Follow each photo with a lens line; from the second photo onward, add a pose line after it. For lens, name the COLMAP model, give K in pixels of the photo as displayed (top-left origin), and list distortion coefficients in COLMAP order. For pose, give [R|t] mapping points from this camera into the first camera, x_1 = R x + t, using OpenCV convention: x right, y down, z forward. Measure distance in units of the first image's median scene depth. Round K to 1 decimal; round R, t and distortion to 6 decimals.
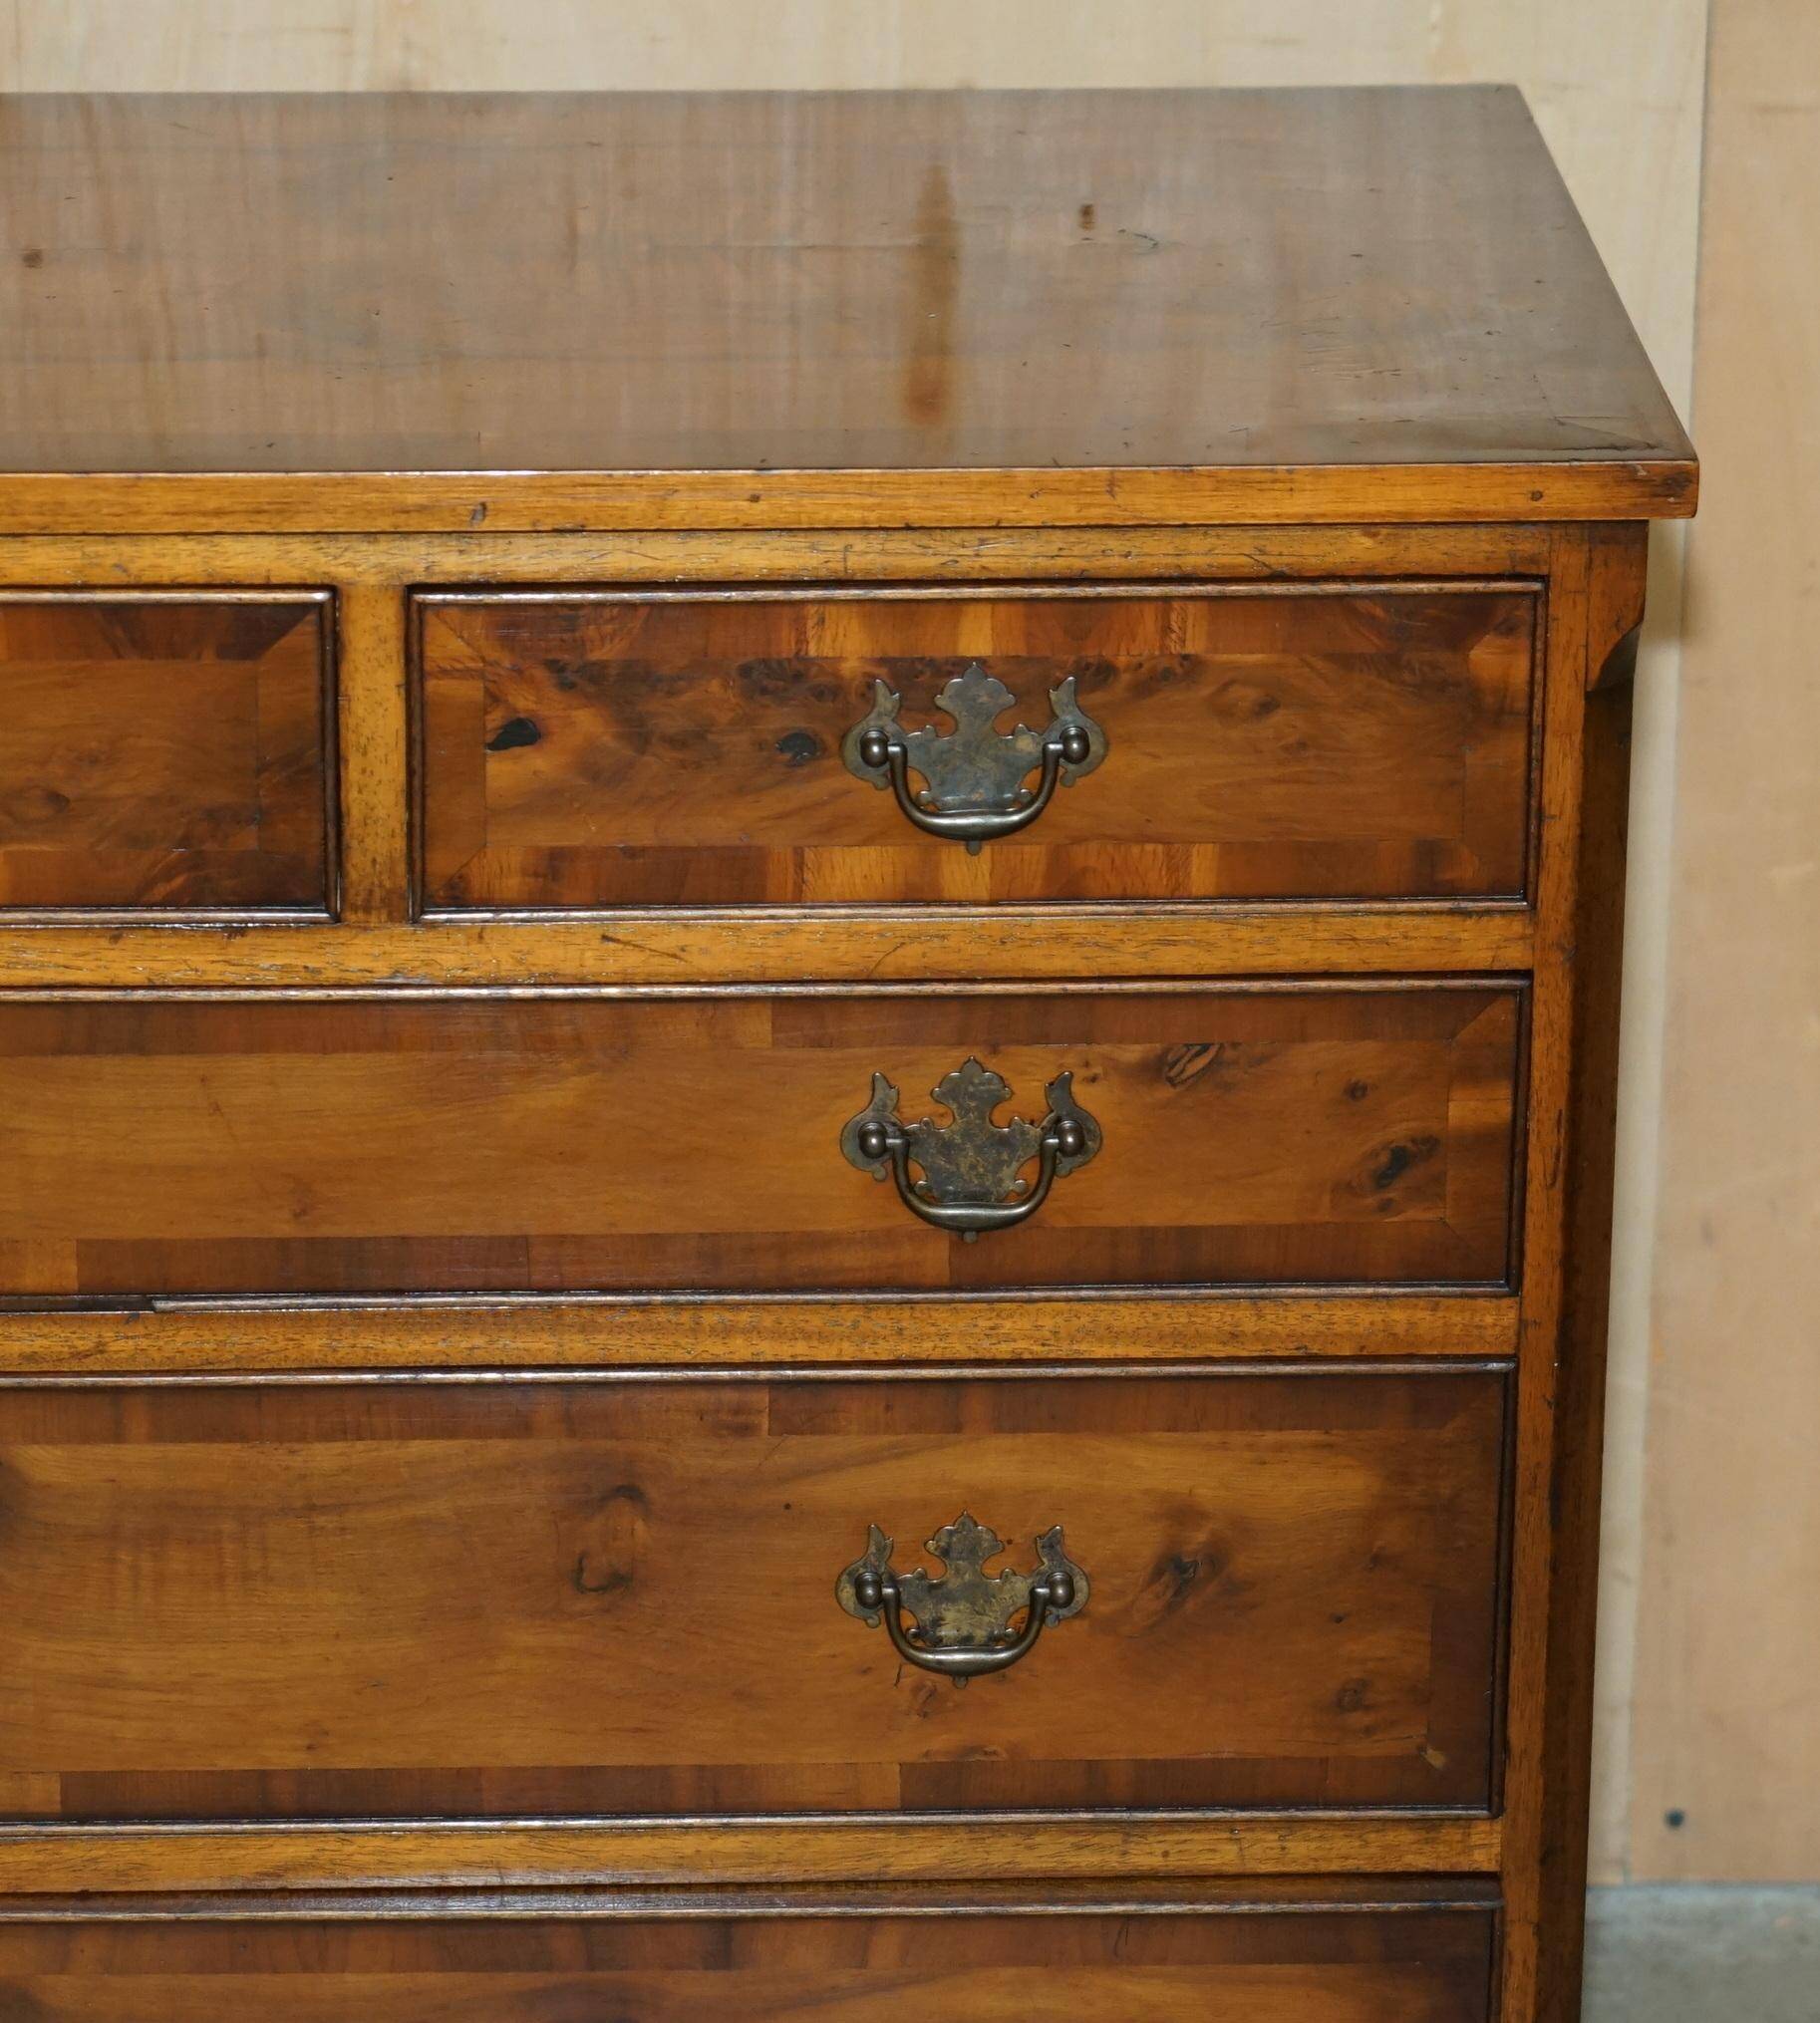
lens RADIAL K [[8527.8, 0, 912.5], [0, 8527.8, 1002.2], [0, 0, 1]] dist [-0.056604, 0.000000]
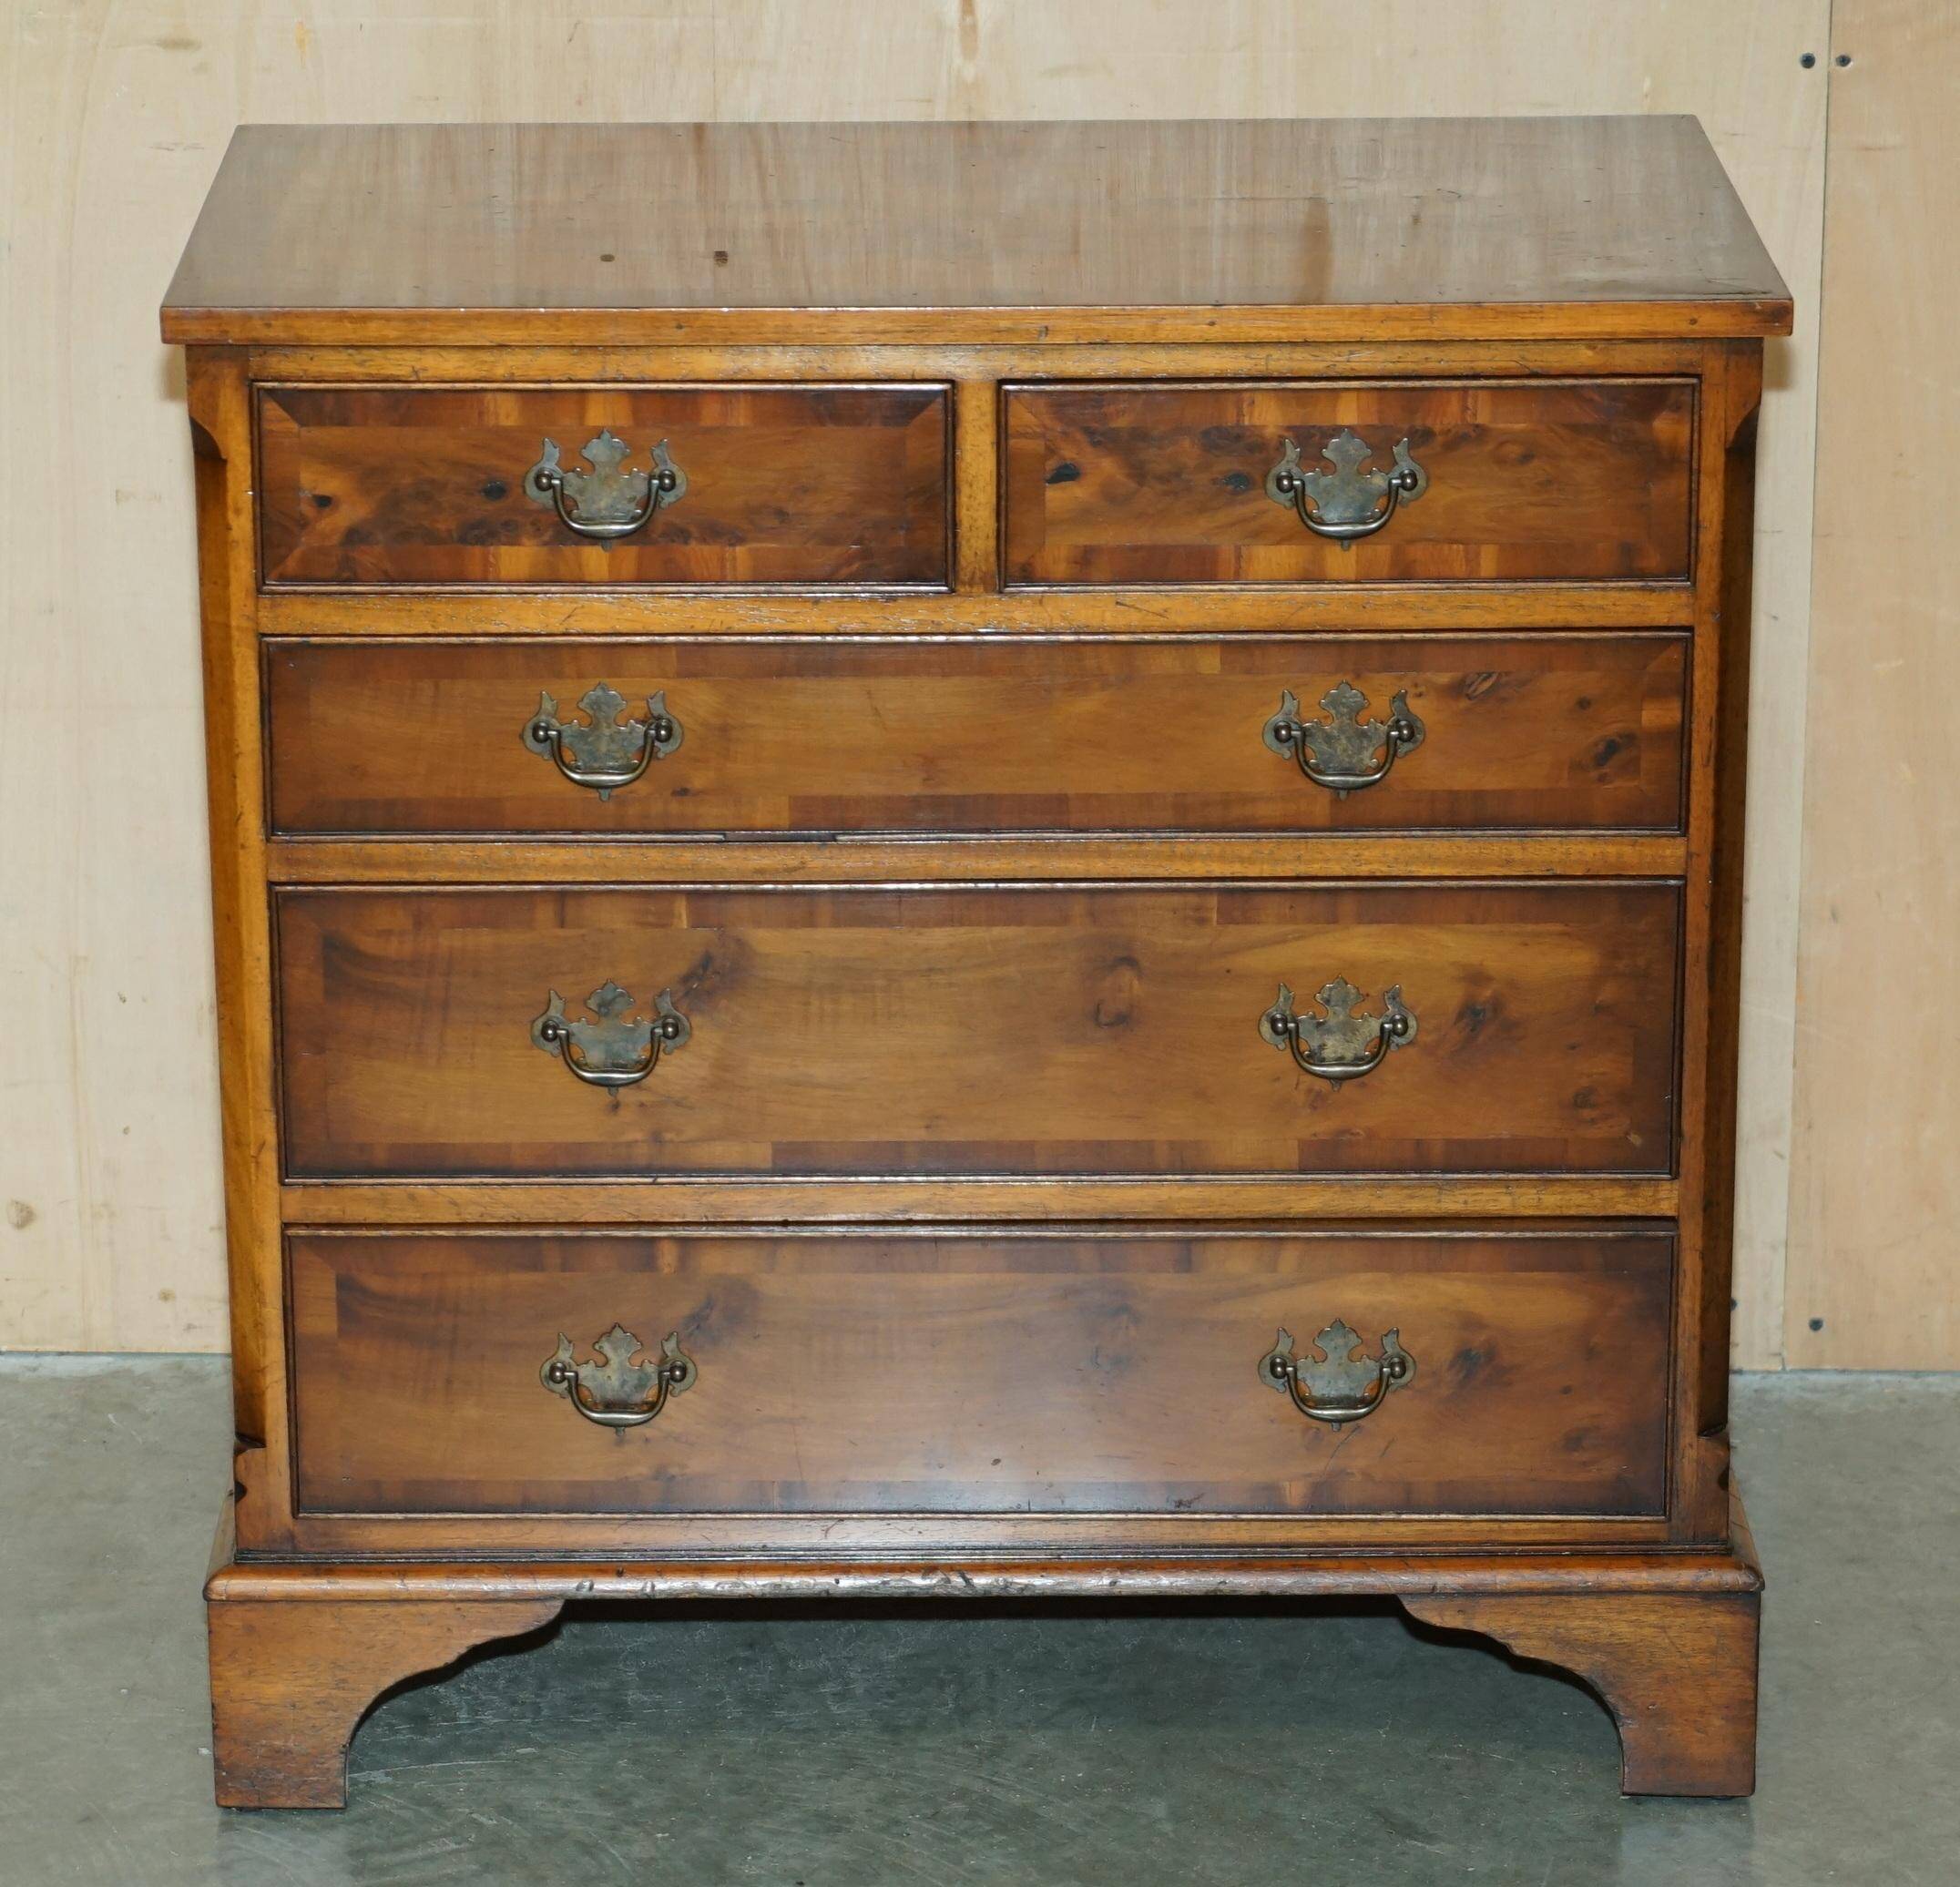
lens RADIAL K [[7620.8, 0, 863.3], [0, 7620.8, 1020.8], [0, 0, 1]] dist [-0.018562, 0.000000]
pose [[0.998640, 0.001066, -0.052129, -0.008669], [-0.002912, 0.999371, -0.035342, 0.121431], [0.052058, 0.035446, 0.998015, -0.438280]]
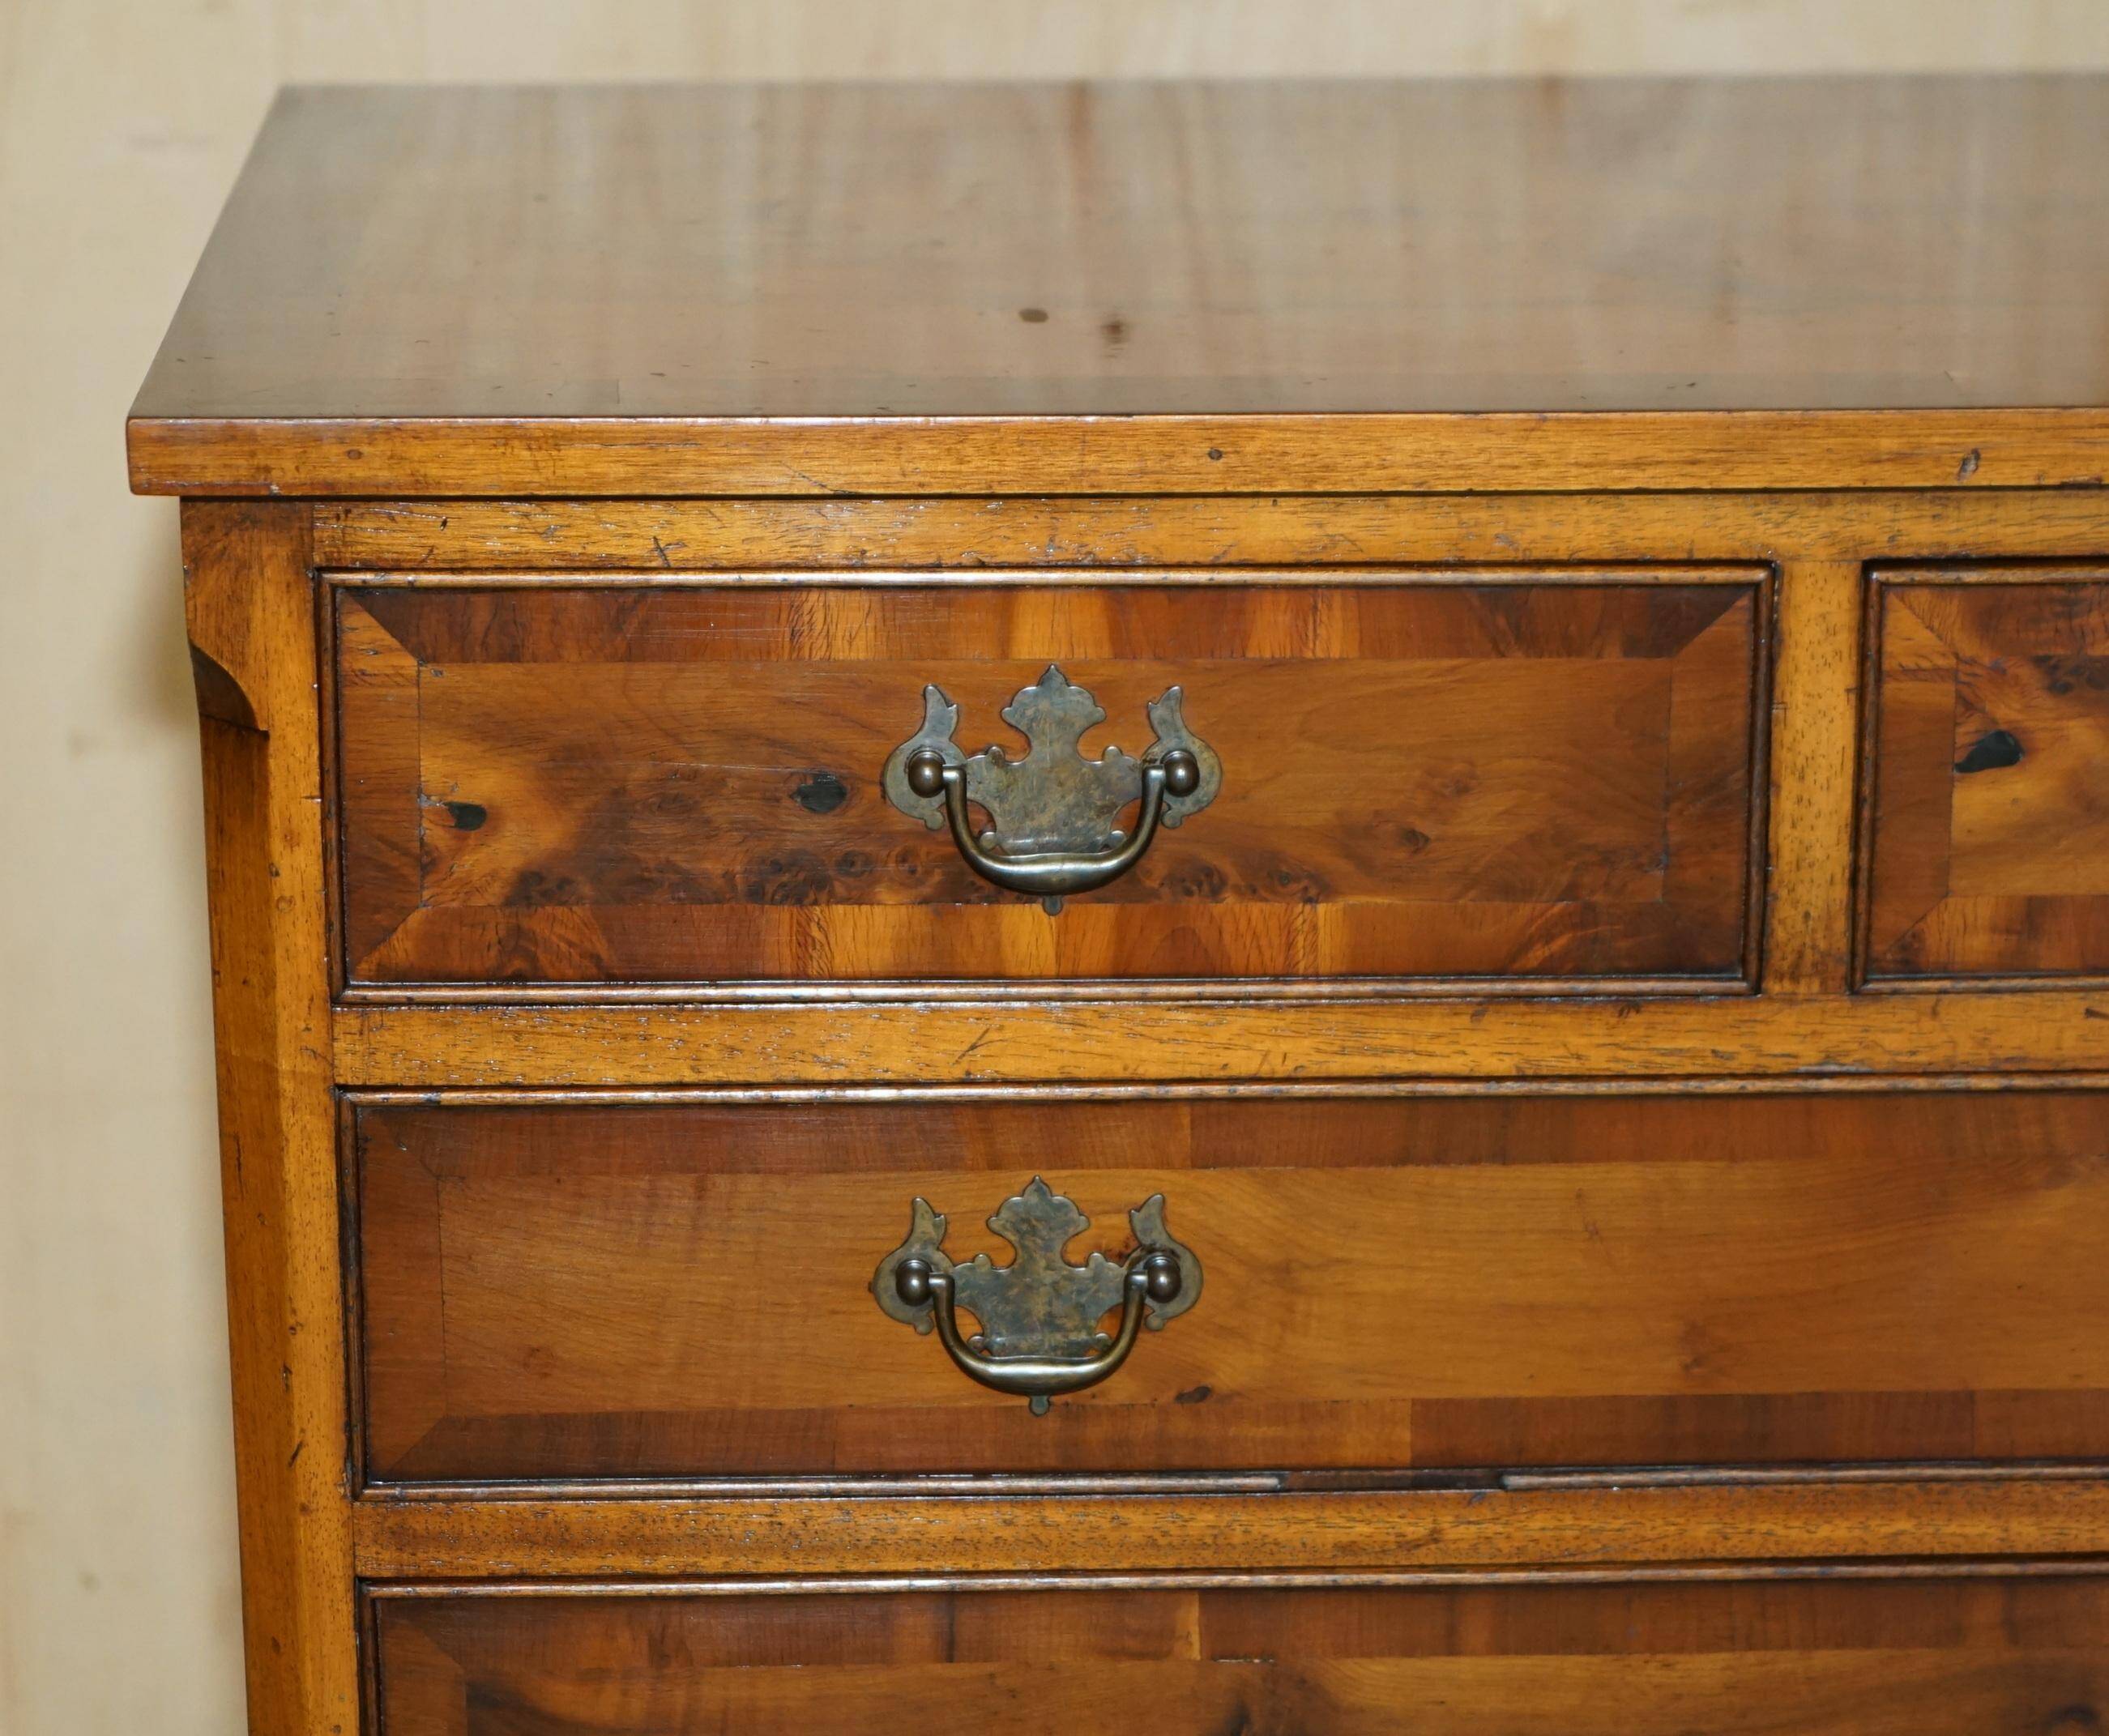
lens RADIAL K [[7423.0, 0, 1113.1], [0, 7423.0, 1078.9], [0, 0, 1]] dist [-0.032241, 0.000000]
pose [[0.999850, -0.006348, -0.016101, -0.114602], [0.005749, 0.999299, -0.036999, 0.023434], [0.016325, 0.036901, 0.999186, 0.303643]]
